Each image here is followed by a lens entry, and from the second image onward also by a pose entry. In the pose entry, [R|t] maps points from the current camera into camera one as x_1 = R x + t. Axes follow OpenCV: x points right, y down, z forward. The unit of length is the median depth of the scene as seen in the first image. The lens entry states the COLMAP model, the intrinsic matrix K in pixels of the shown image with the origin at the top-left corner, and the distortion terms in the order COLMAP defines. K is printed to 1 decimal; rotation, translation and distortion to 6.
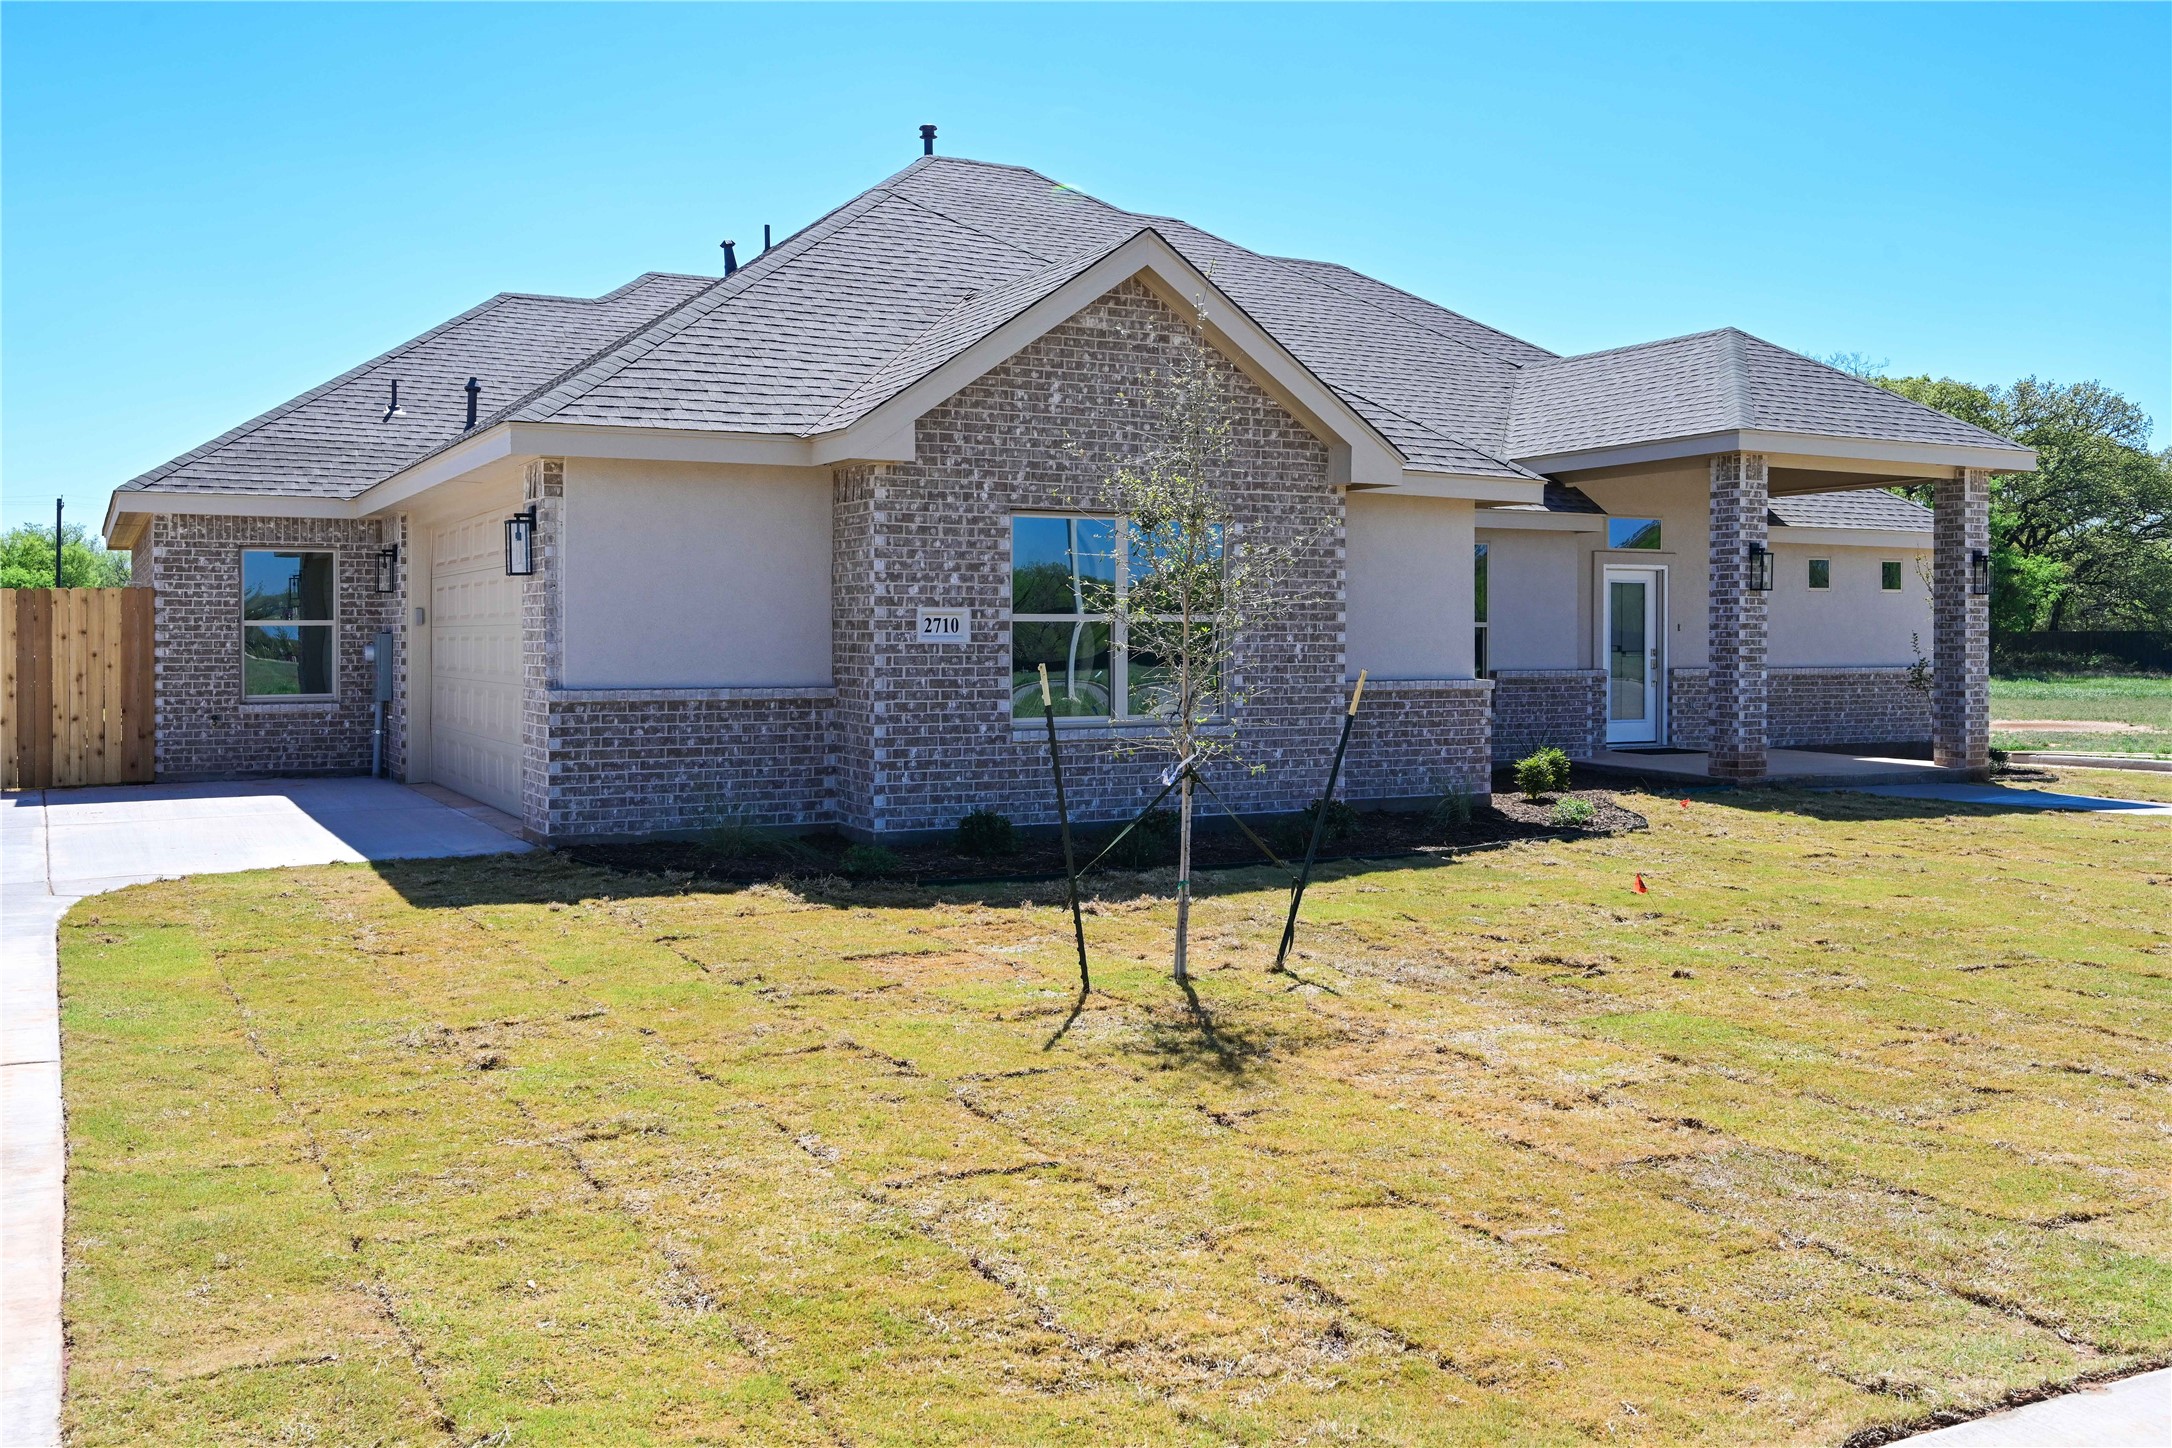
lens RADIAL K [[1875.3, 0, 1083.6], [0, 1875.3, 706.1], [0, 0, 1]] dist [-0.048372, 0.001837]
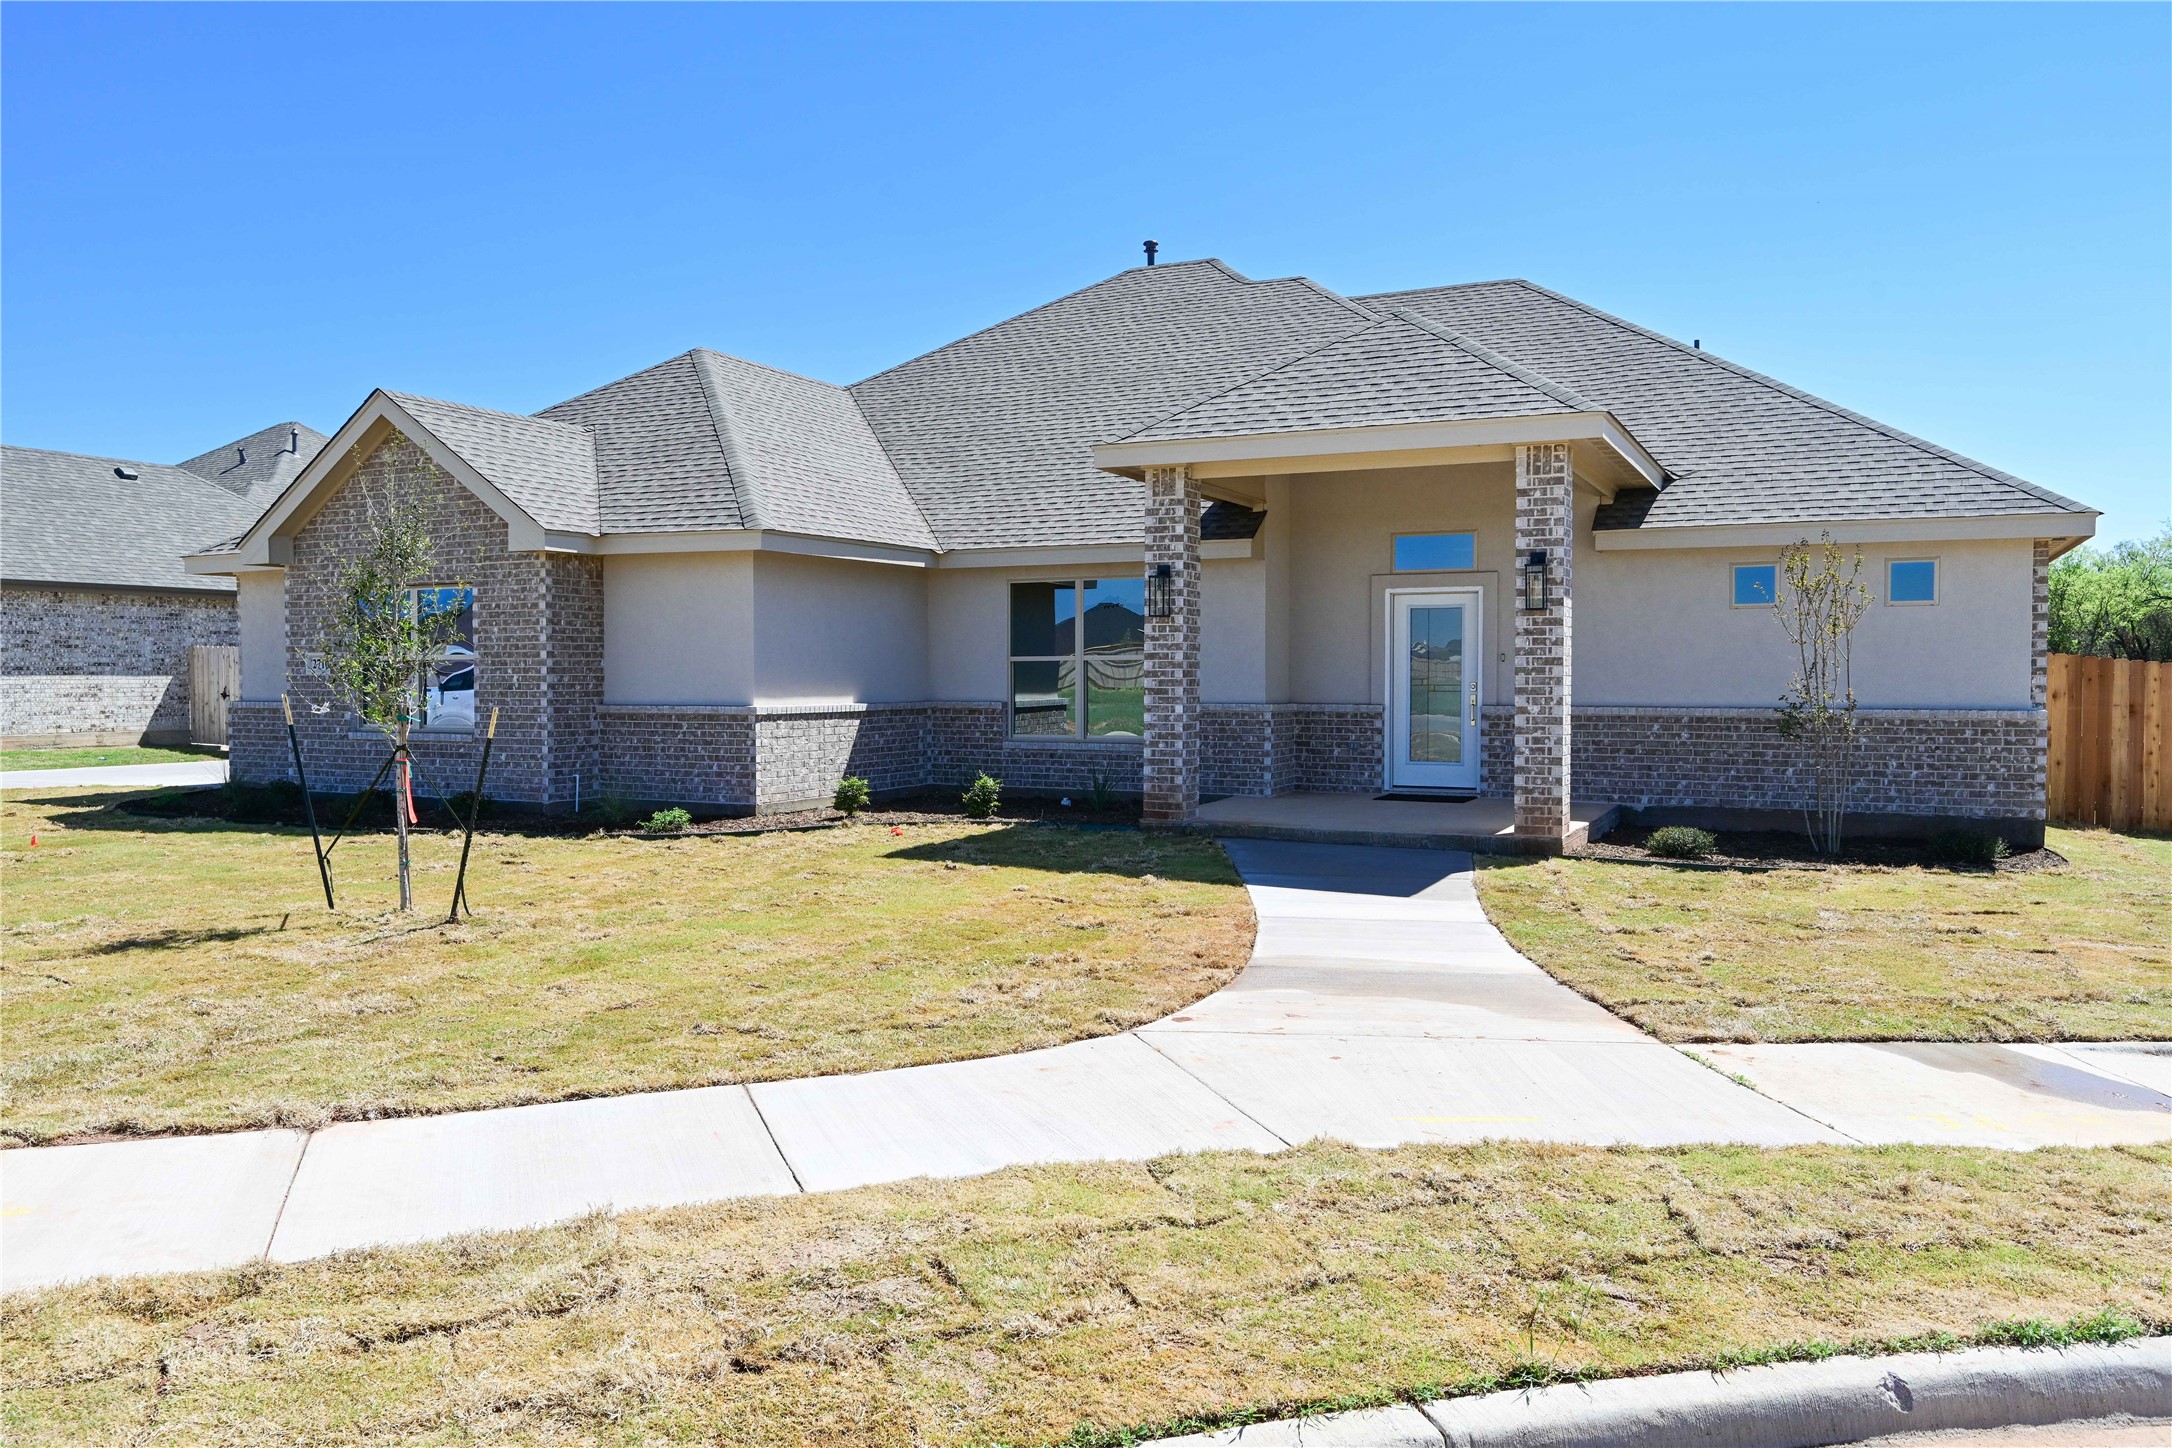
lens RADIAL K [[1591.3, 0, 1086.8], [0, 1591.3, 736.7], [0, 0, 1]] dist [-0.012453, -0.000970]
pose [[0.595874, 0.028787, -0.802562, 1.130737], [-0.028412, 0.999487, 0.014756, -0.015865], [0.802575, 0.014009, 0.596387, 0.586600]]
